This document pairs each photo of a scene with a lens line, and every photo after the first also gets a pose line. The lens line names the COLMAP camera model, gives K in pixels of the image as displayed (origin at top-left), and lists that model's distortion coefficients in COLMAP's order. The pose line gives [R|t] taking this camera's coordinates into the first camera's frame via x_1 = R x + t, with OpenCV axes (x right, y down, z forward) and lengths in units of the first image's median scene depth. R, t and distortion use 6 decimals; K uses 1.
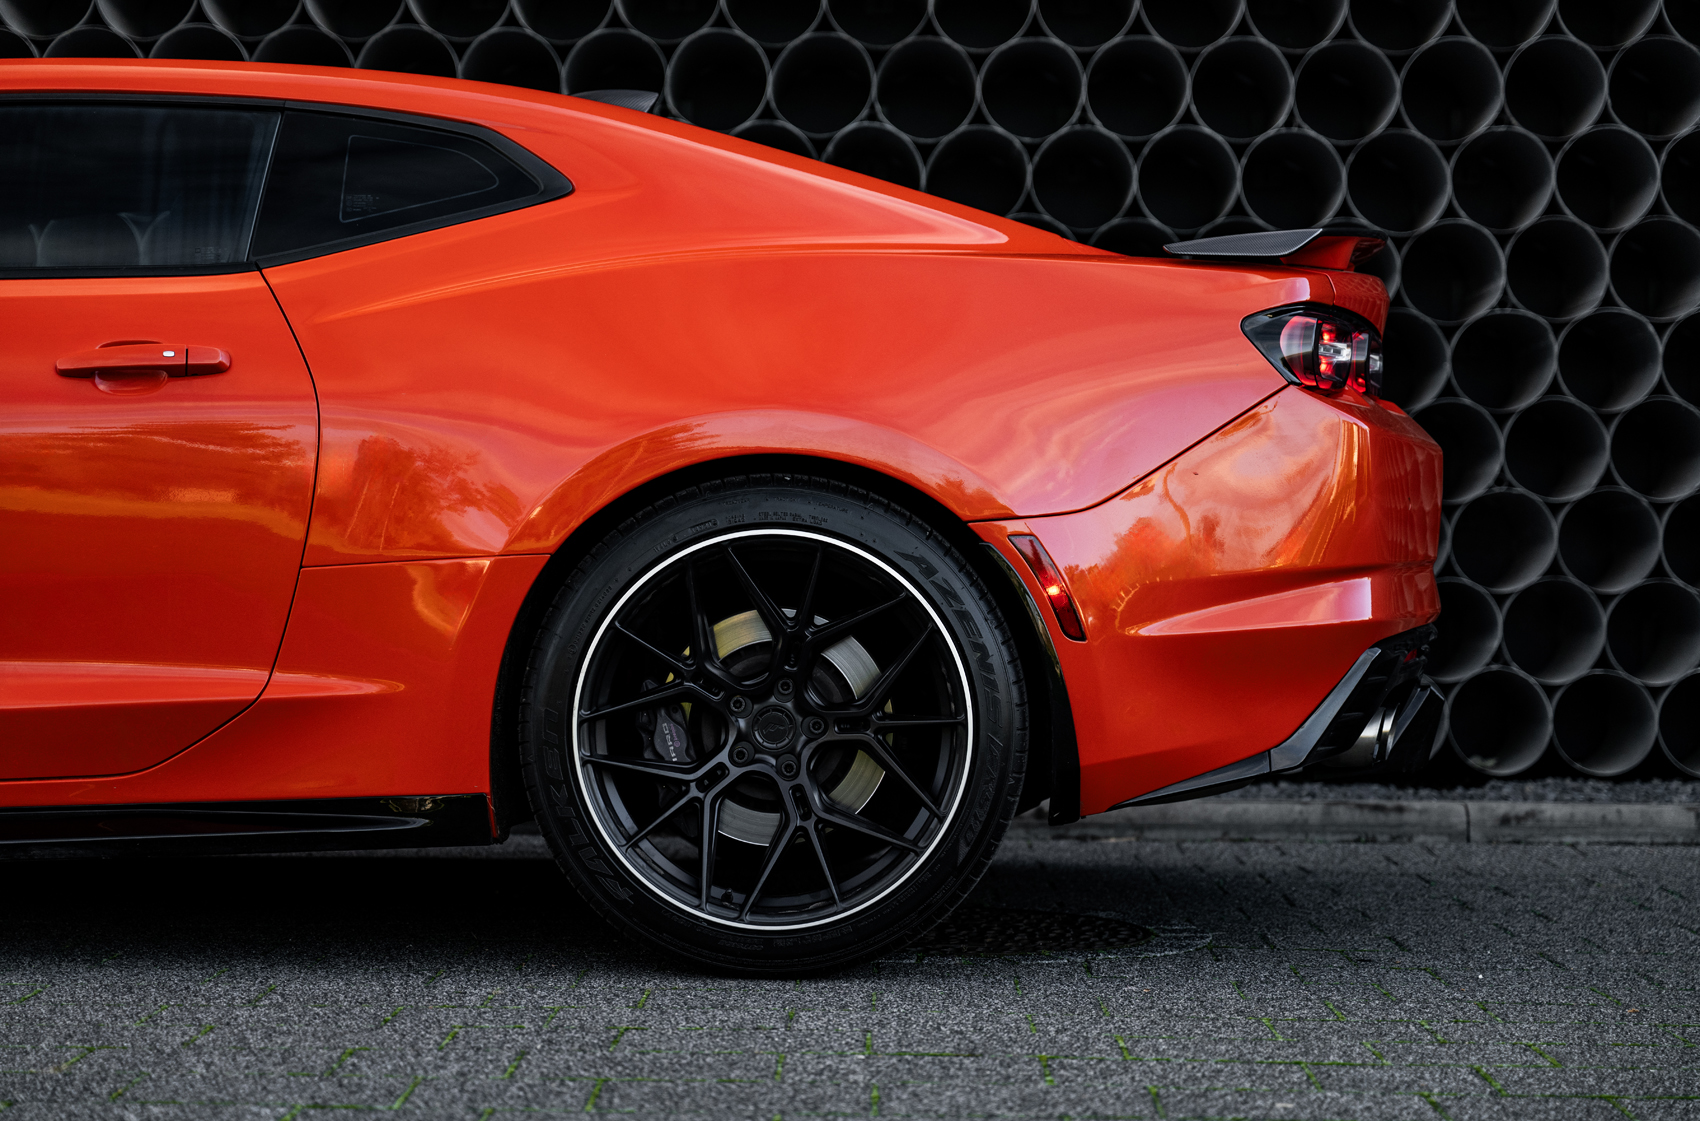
lens RADIAL K [[3306.3, 0, 859.2], [0, 3306.3, 555.8], [0, 0, 1]] dist [-0.009753, 0.000000]
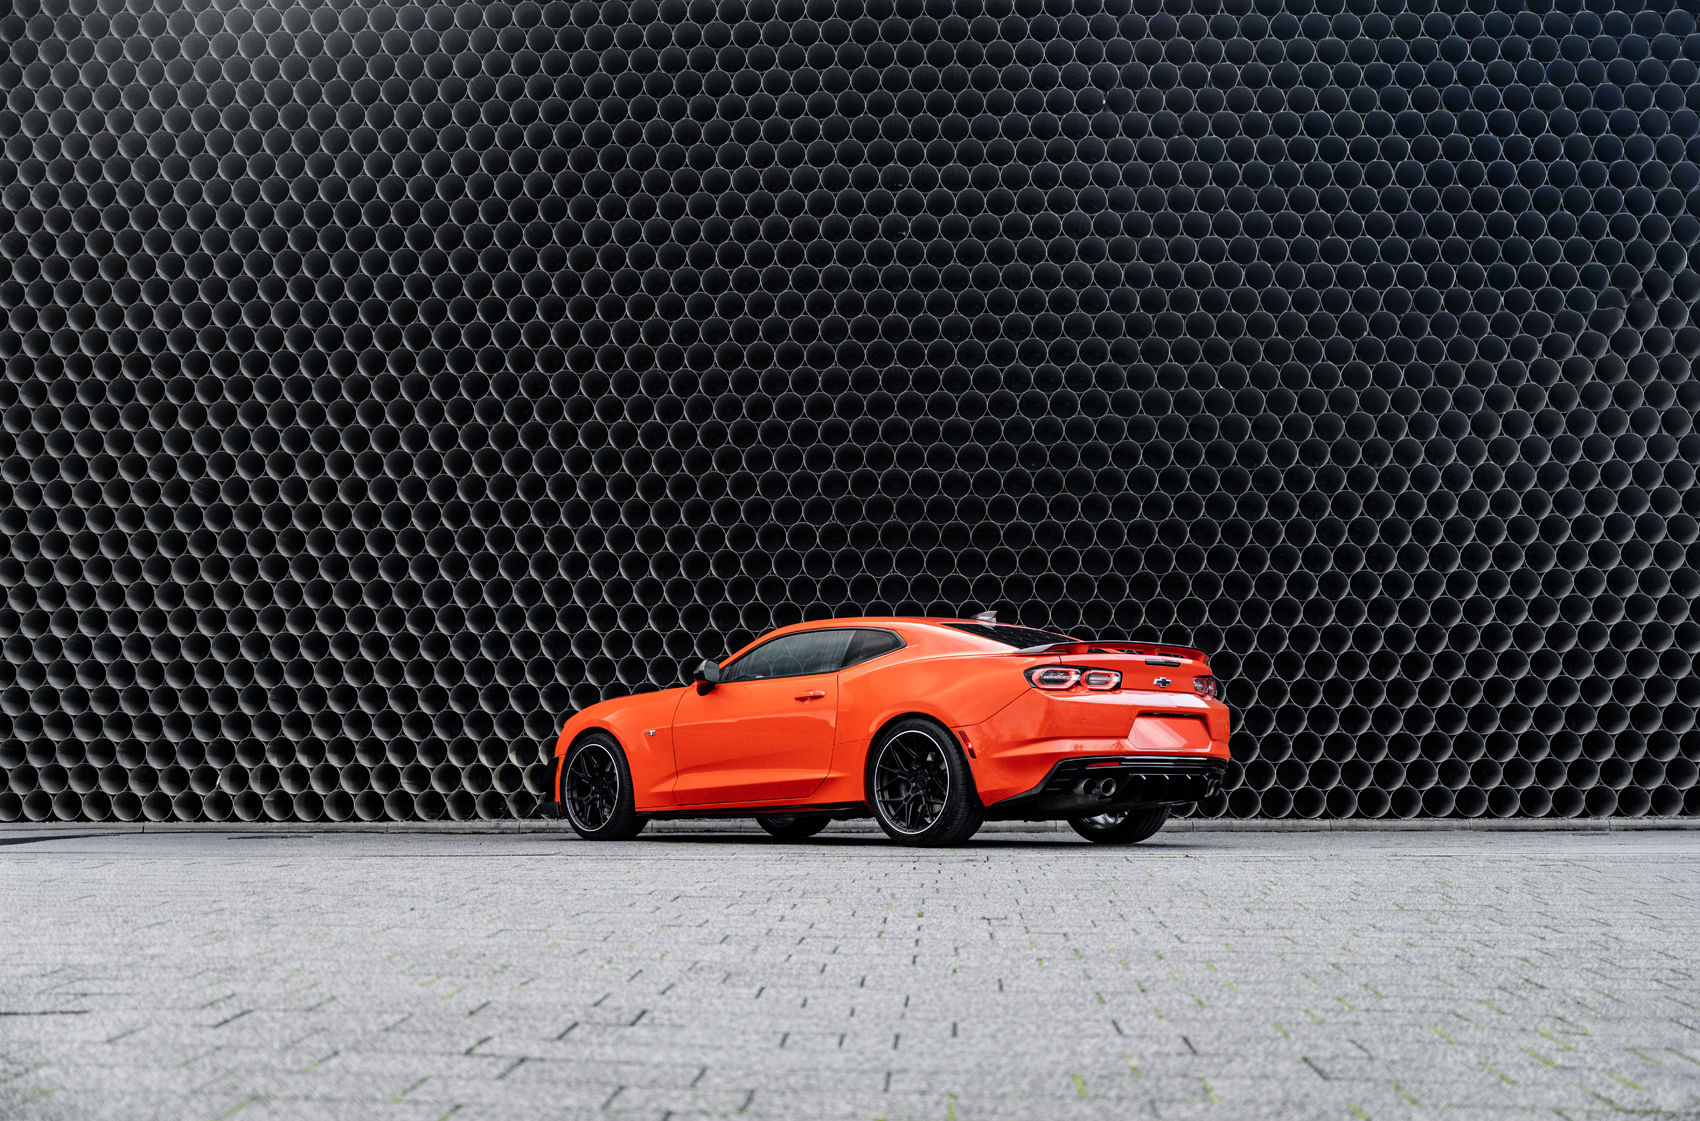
lens RADIAL K [[1930.6, 0, 848.1], [0, 1930.6, 564.2], [0, 0, 1]] dist [-0.021637, 0.000000]
pose [[0.728620, -0.091143, -0.678827, 1.446354], [0.008818, 0.992273, -0.123763, 0.075095], [0.684861, 0.084190, 0.723793, -0.699482]]
